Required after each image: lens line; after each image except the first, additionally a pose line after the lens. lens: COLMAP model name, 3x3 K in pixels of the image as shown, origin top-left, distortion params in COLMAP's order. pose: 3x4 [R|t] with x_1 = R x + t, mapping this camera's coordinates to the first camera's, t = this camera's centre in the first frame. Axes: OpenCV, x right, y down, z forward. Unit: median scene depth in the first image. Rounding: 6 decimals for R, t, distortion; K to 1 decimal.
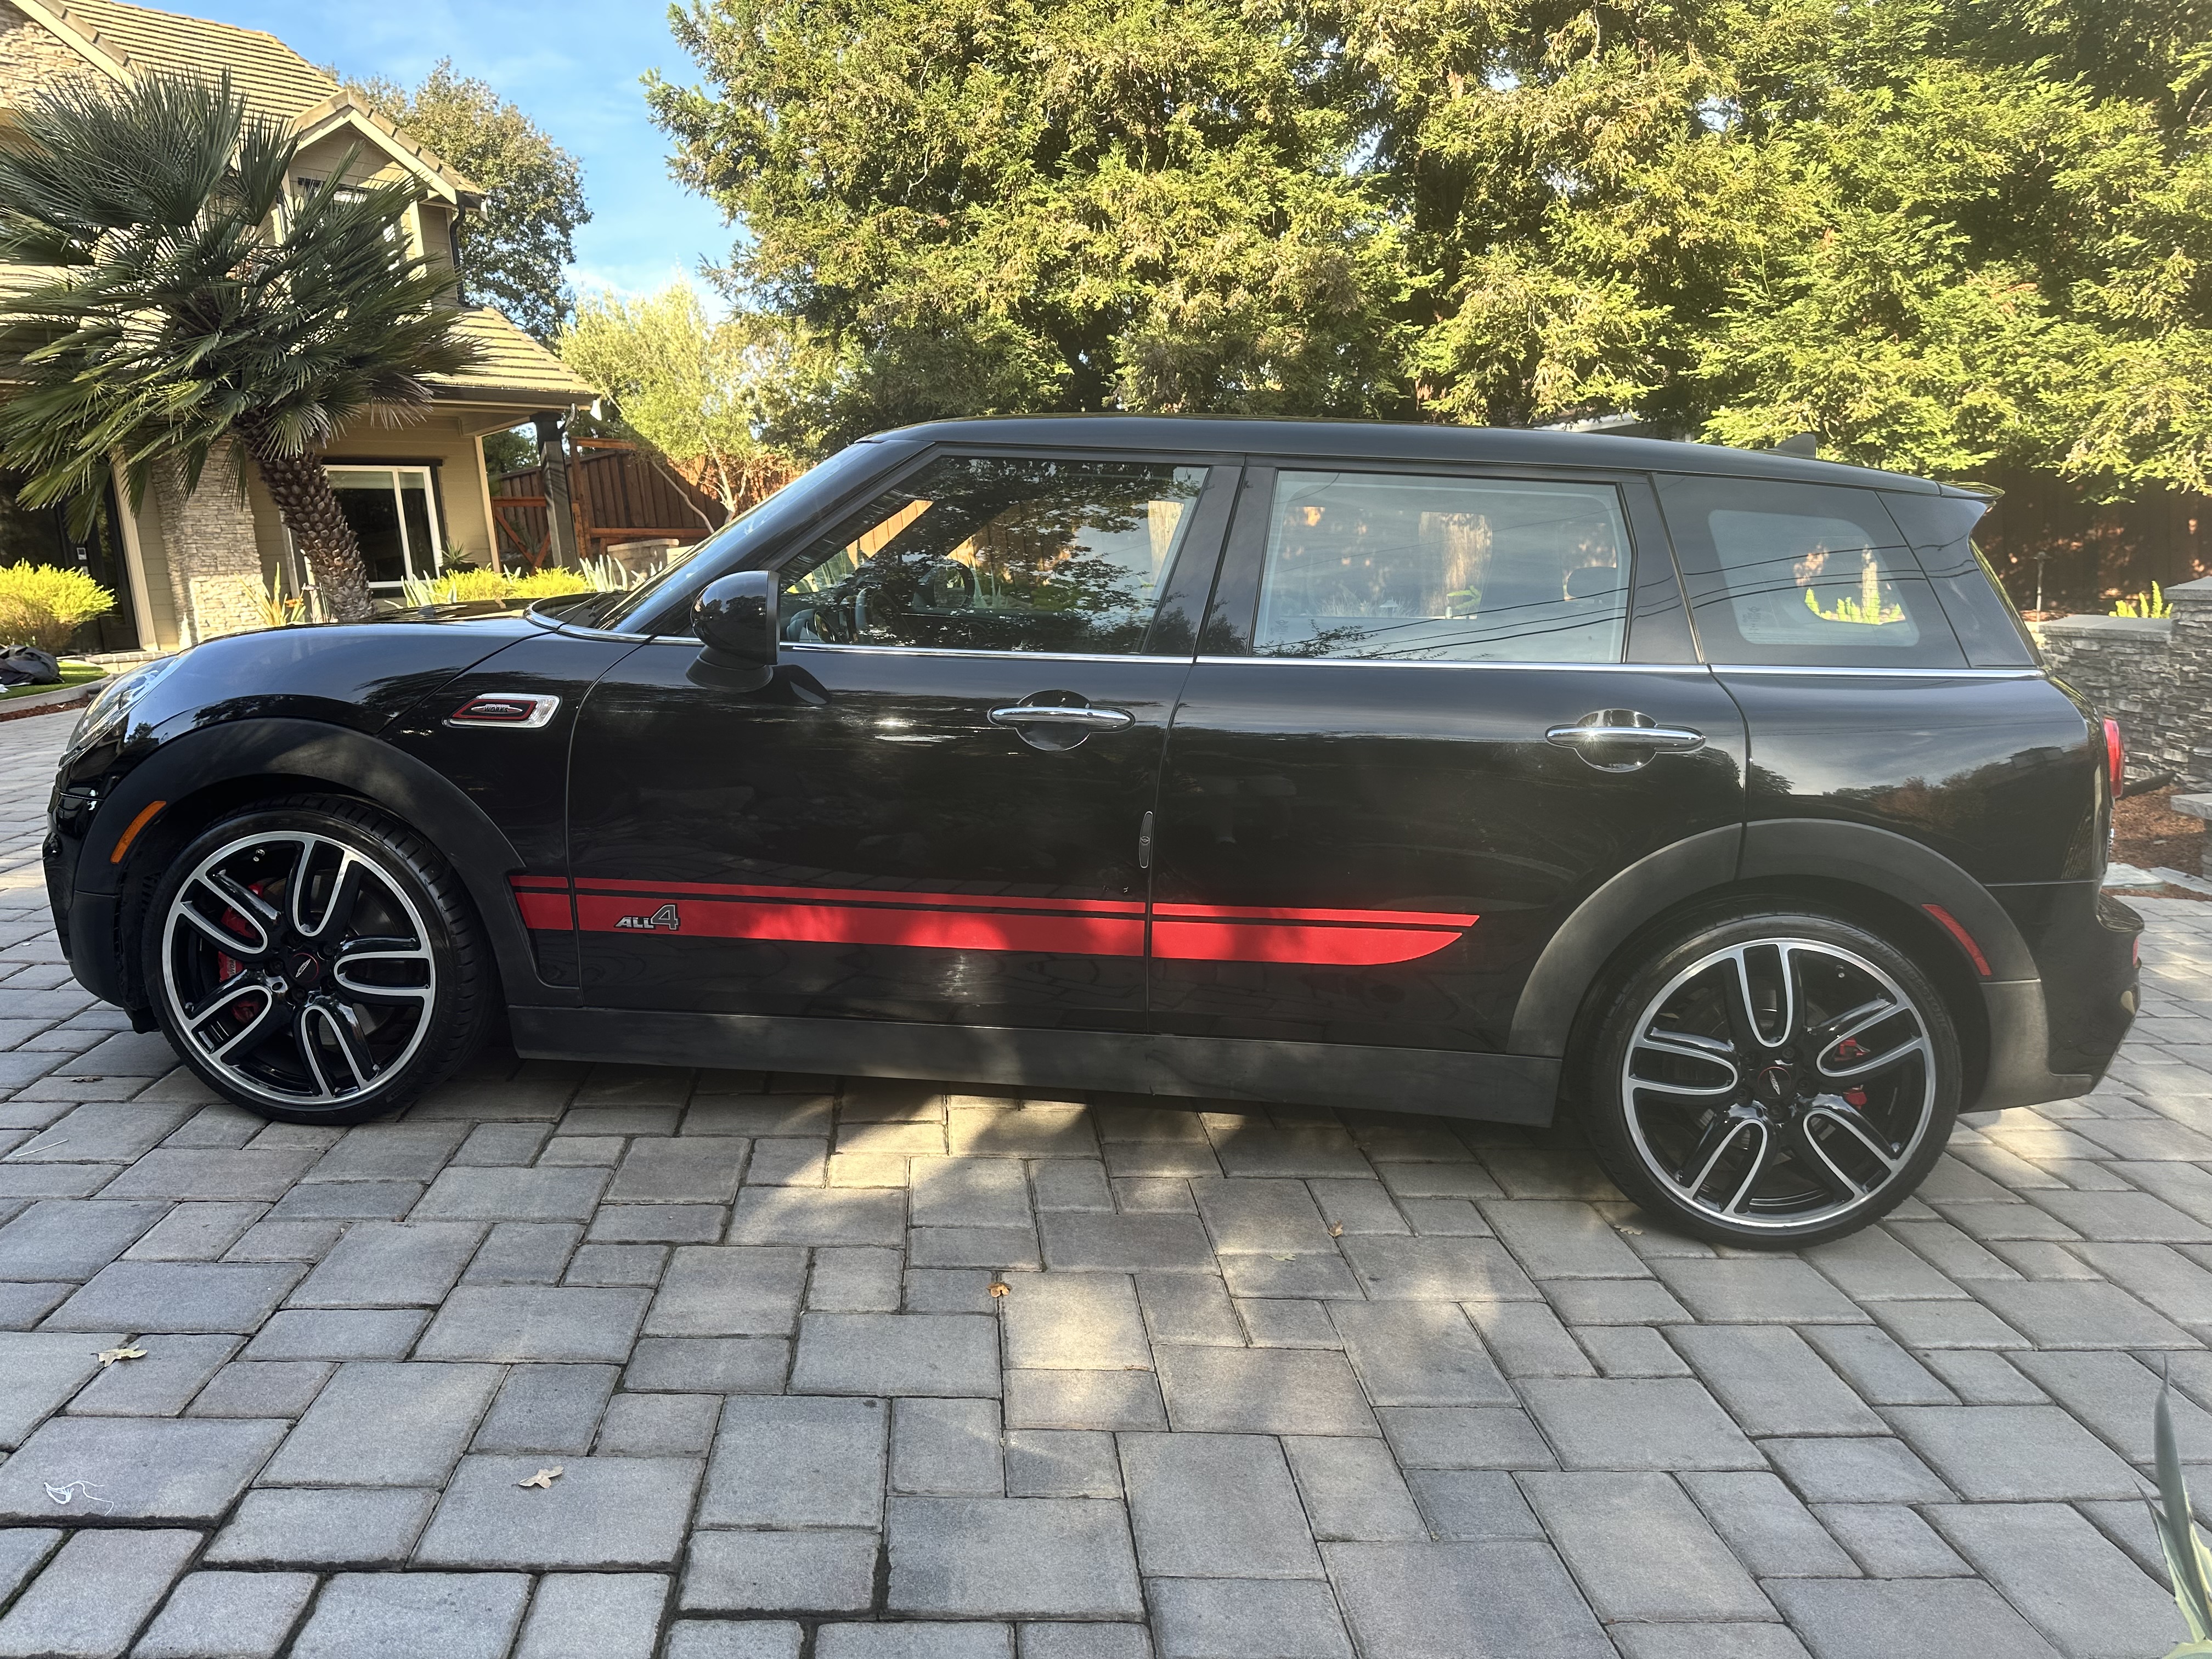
lens RADIAL K [[1586.9, 0, 1124.4], [0, 1586.9, 810.4], [0, 0, 1]] dist [0.034690, -0.051149]
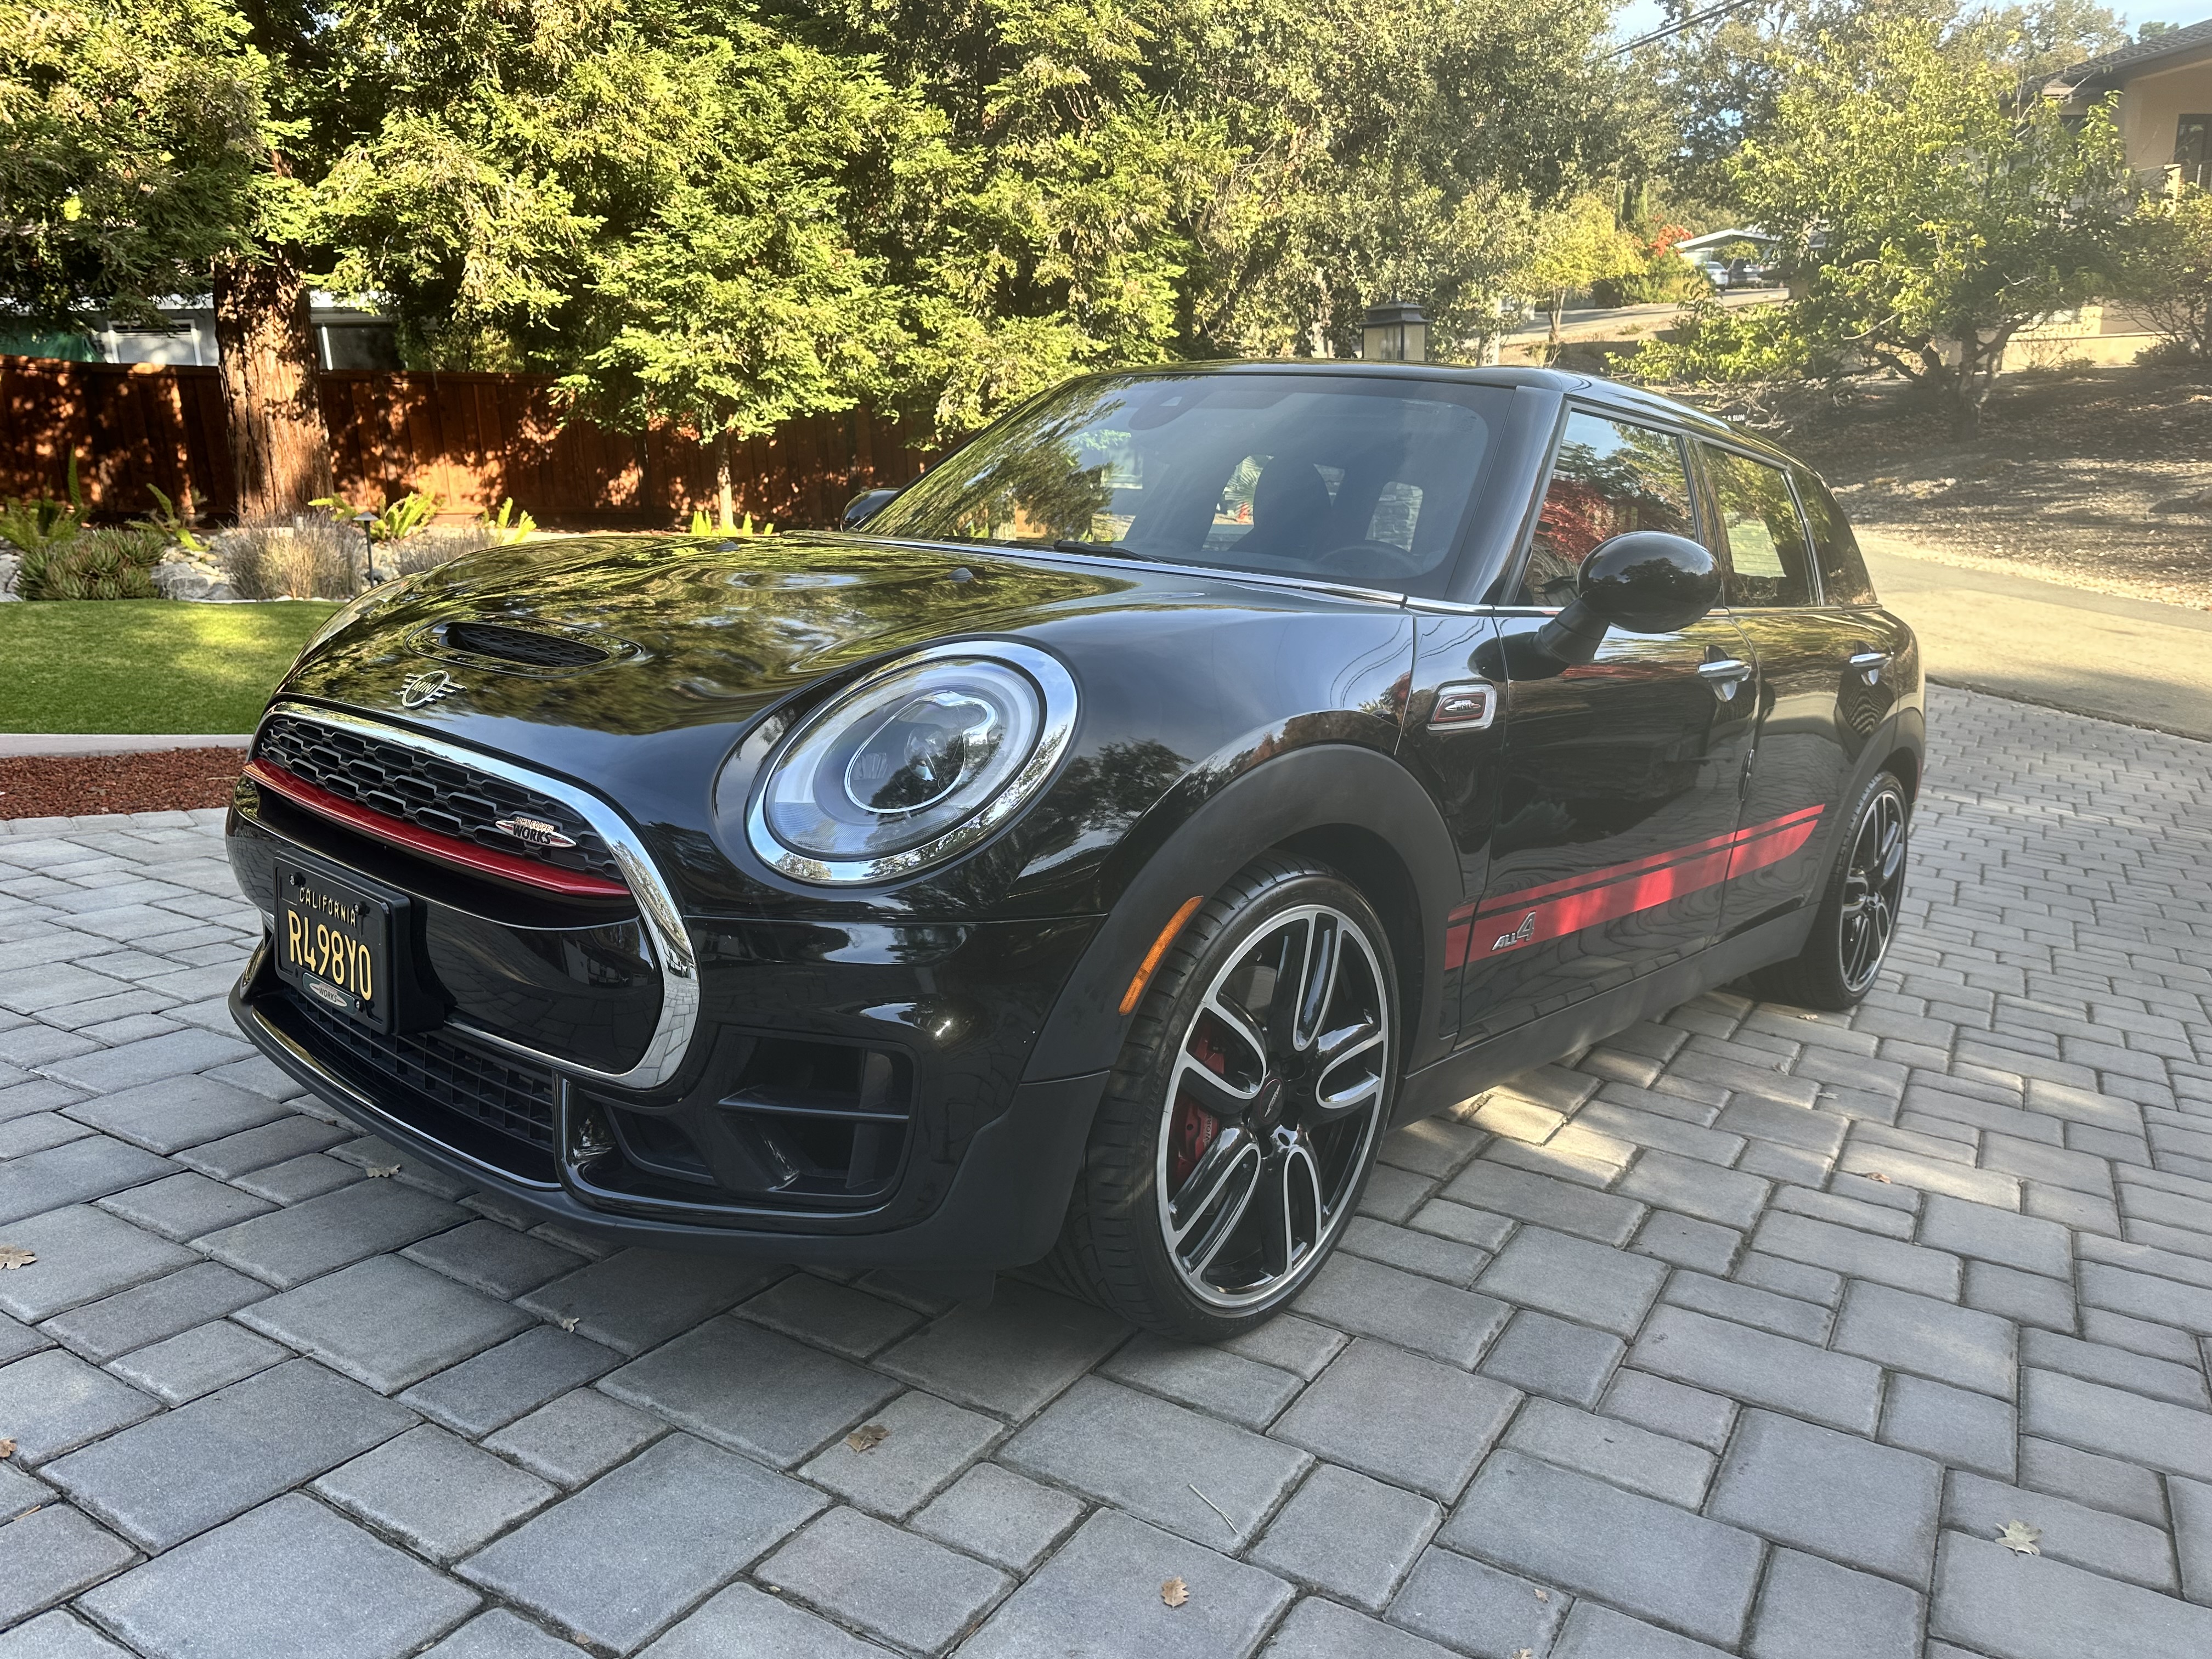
lens RADIAL K [[1554.9, 0, 1106.0], [0, 1554.9, 829.5], [0, 0, 1]] dist [0.039504, -0.048422]
pose [[0.582694, -0.140588, 0.800439, -0.434736], [0.082611, 0.990068, 0.113756, -0.040282], [-0.808482, -0.000160, 0.588521, 0.267549]]
